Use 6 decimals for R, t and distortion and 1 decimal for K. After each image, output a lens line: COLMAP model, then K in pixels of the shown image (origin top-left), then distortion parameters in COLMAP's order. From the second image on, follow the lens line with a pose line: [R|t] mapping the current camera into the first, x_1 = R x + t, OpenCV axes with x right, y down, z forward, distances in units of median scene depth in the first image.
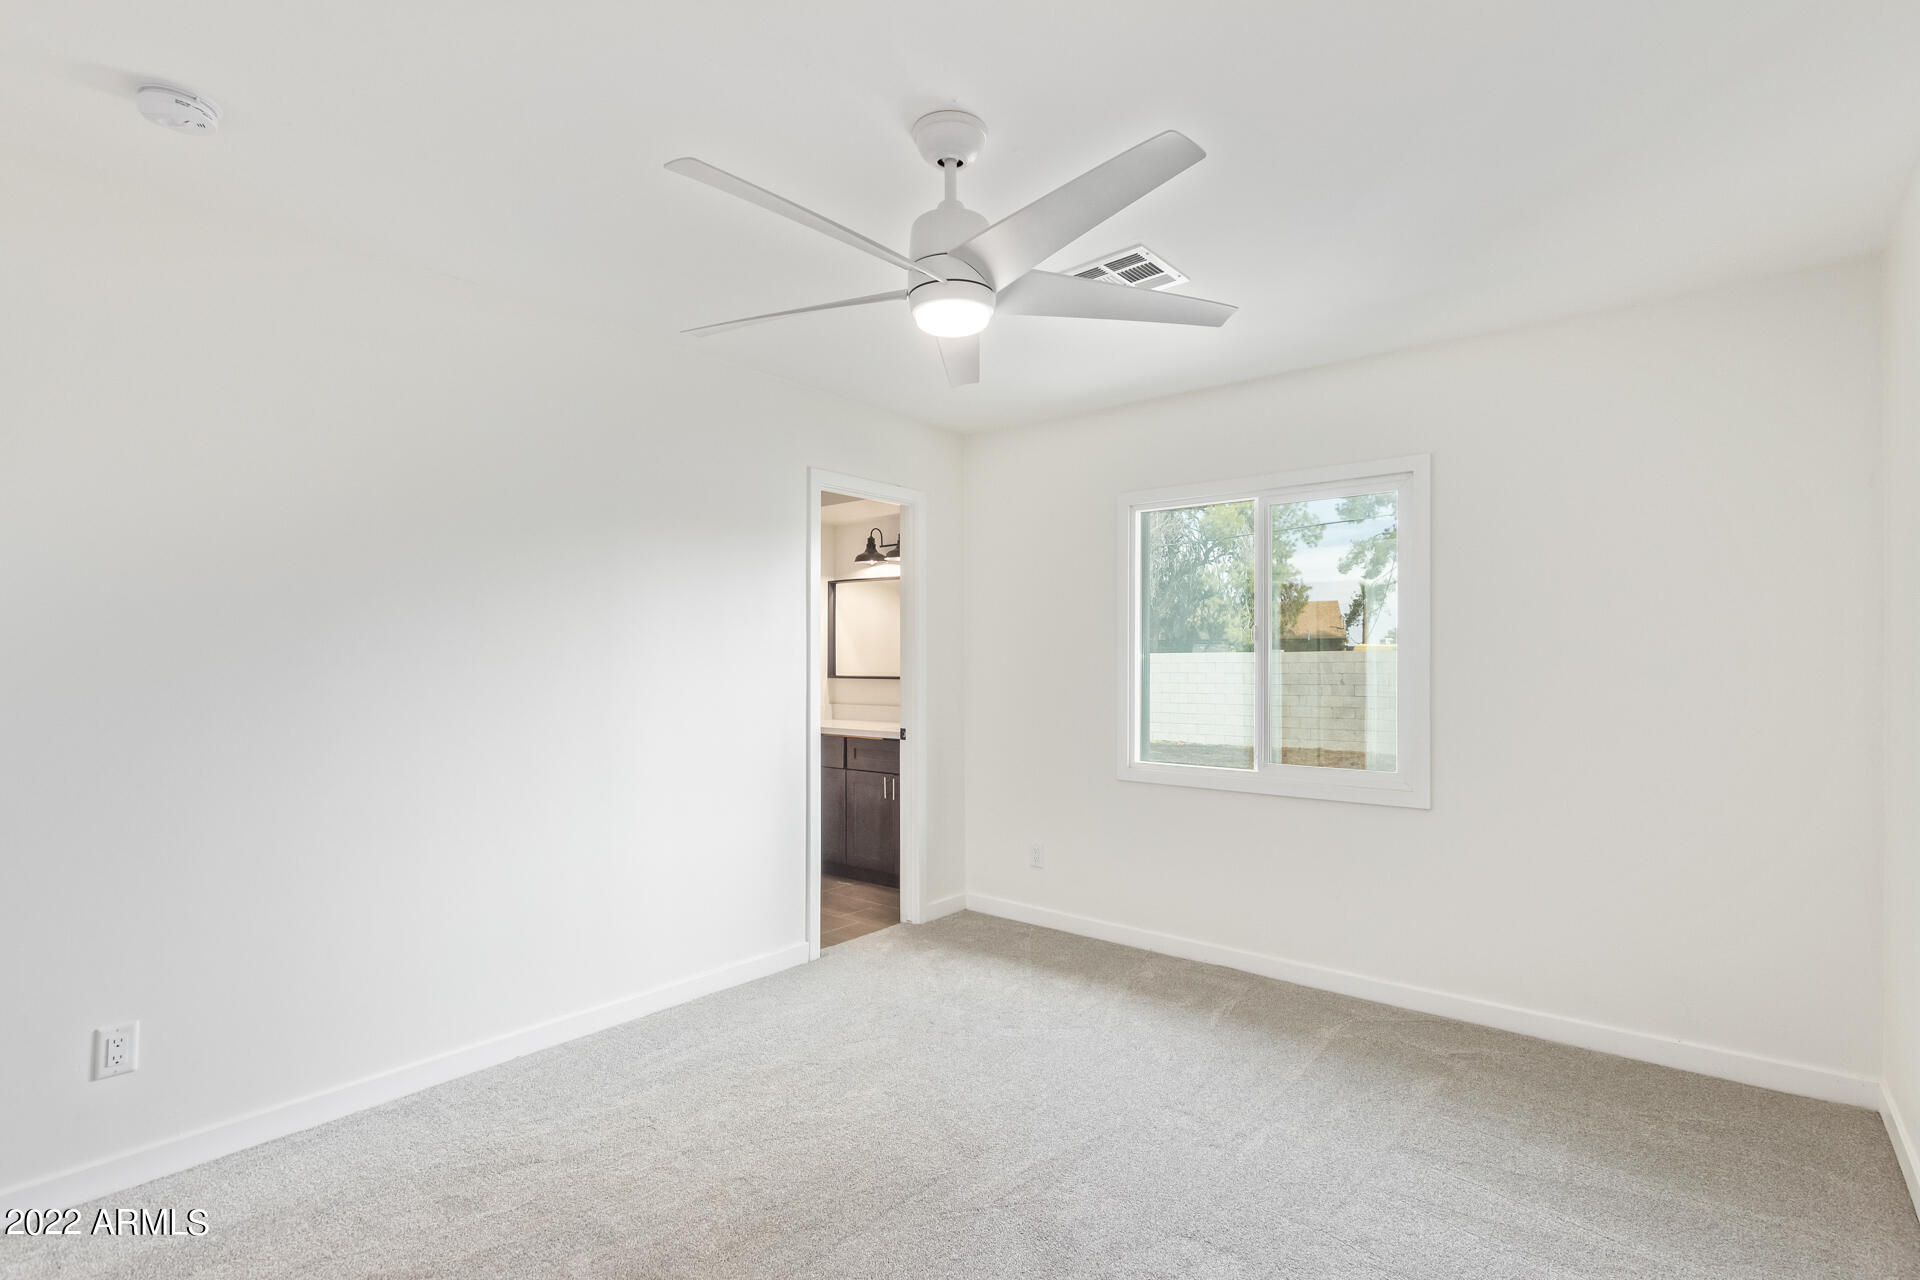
lens RADIAL K [[886.0, 0, 967.4], [0, 886.0, 660.7], [0, 0, 1]] dist [0.001684, -0.000642]
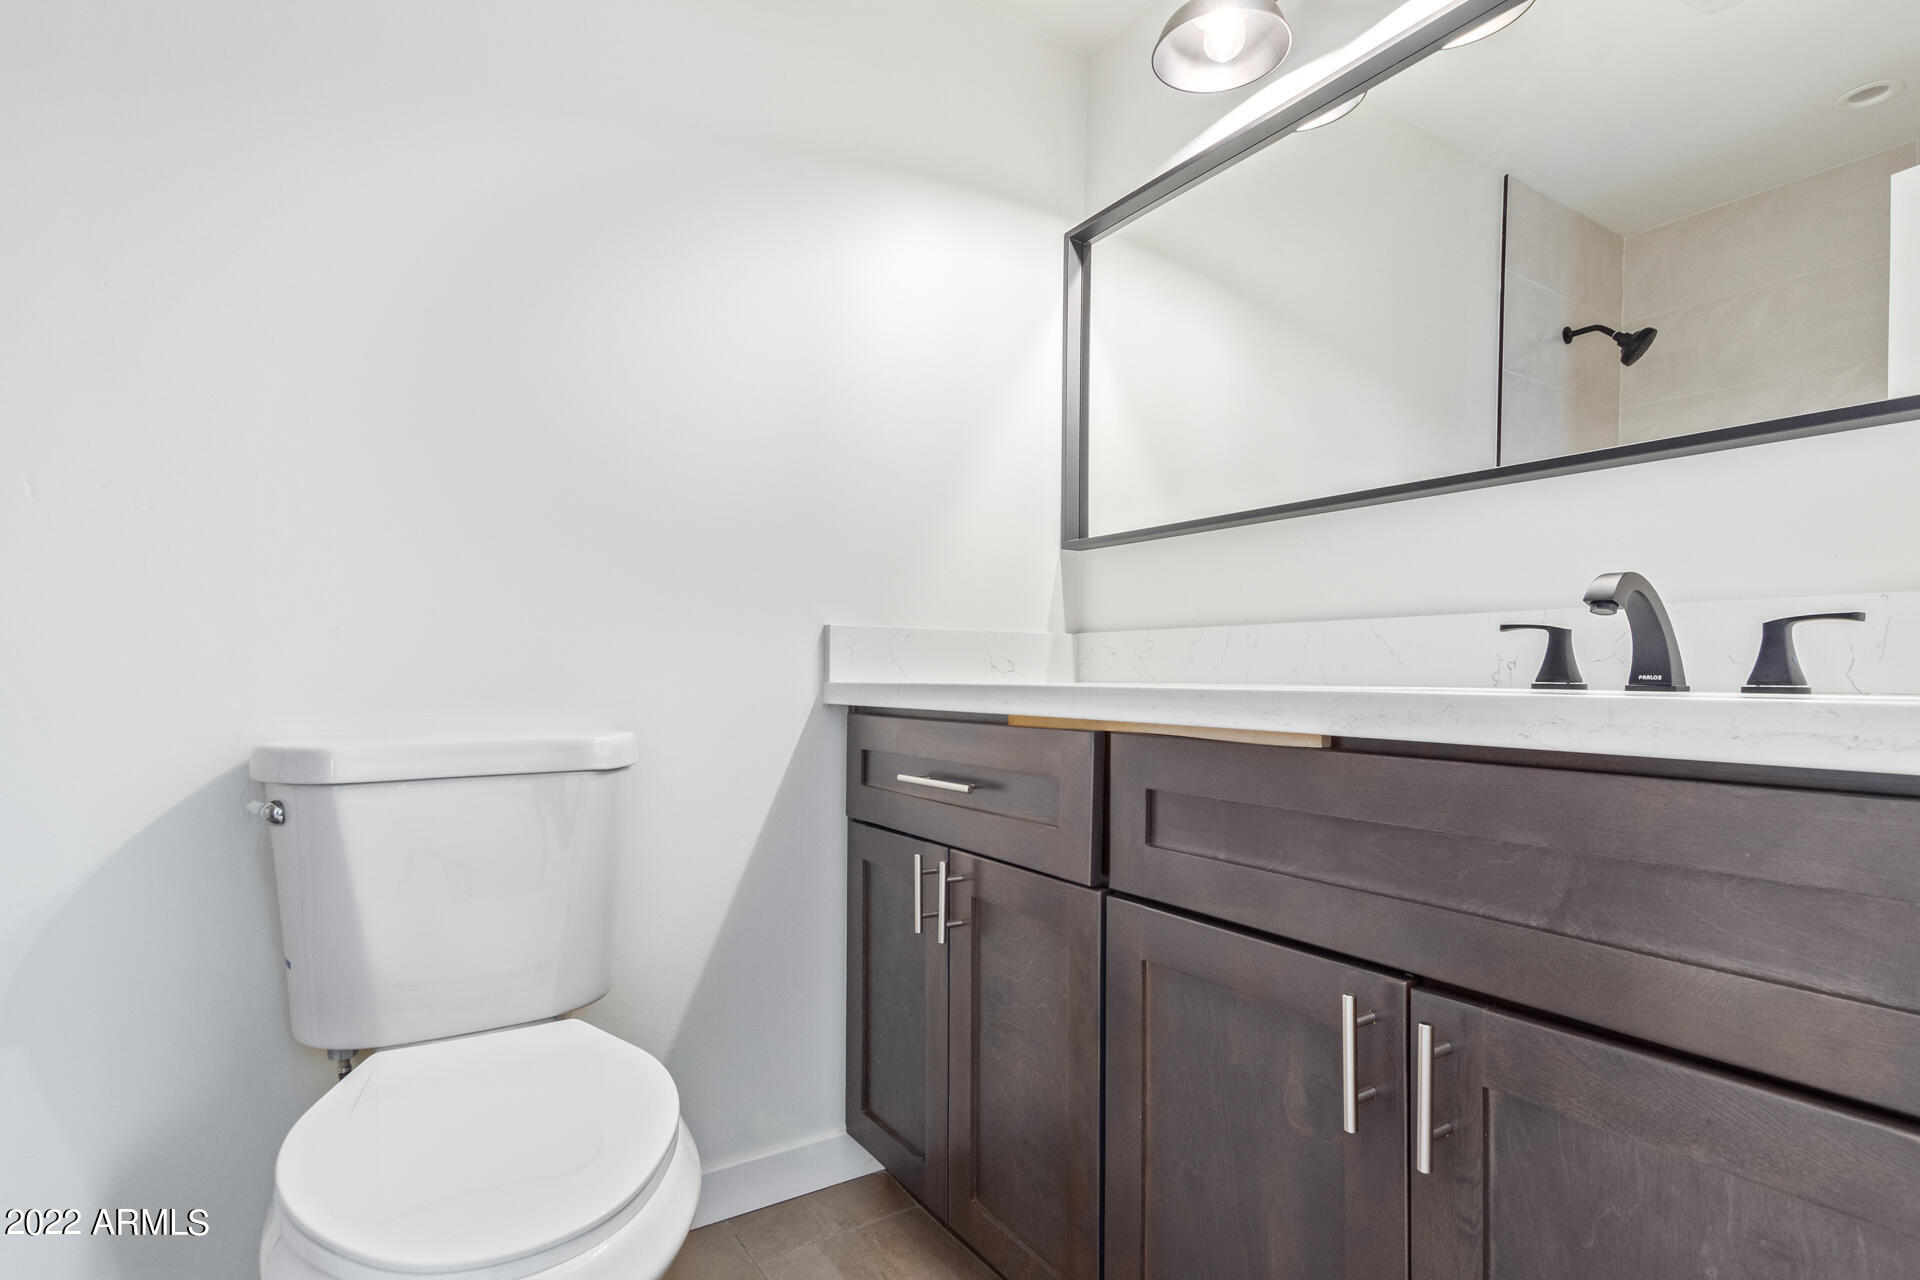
lens RADIAL K [[886.0, 0, 967.4], [0, 886.0, 660.7], [0, 0, 1]] dist [0.001684, -0.000642]
pose [[0.950782, 0.015297, -0.309483, -0.113018], [-0.017537, 0.999836, -0.004456, 0.076586], [0.309364, 0.009664, 0.950895, 0.857229]]
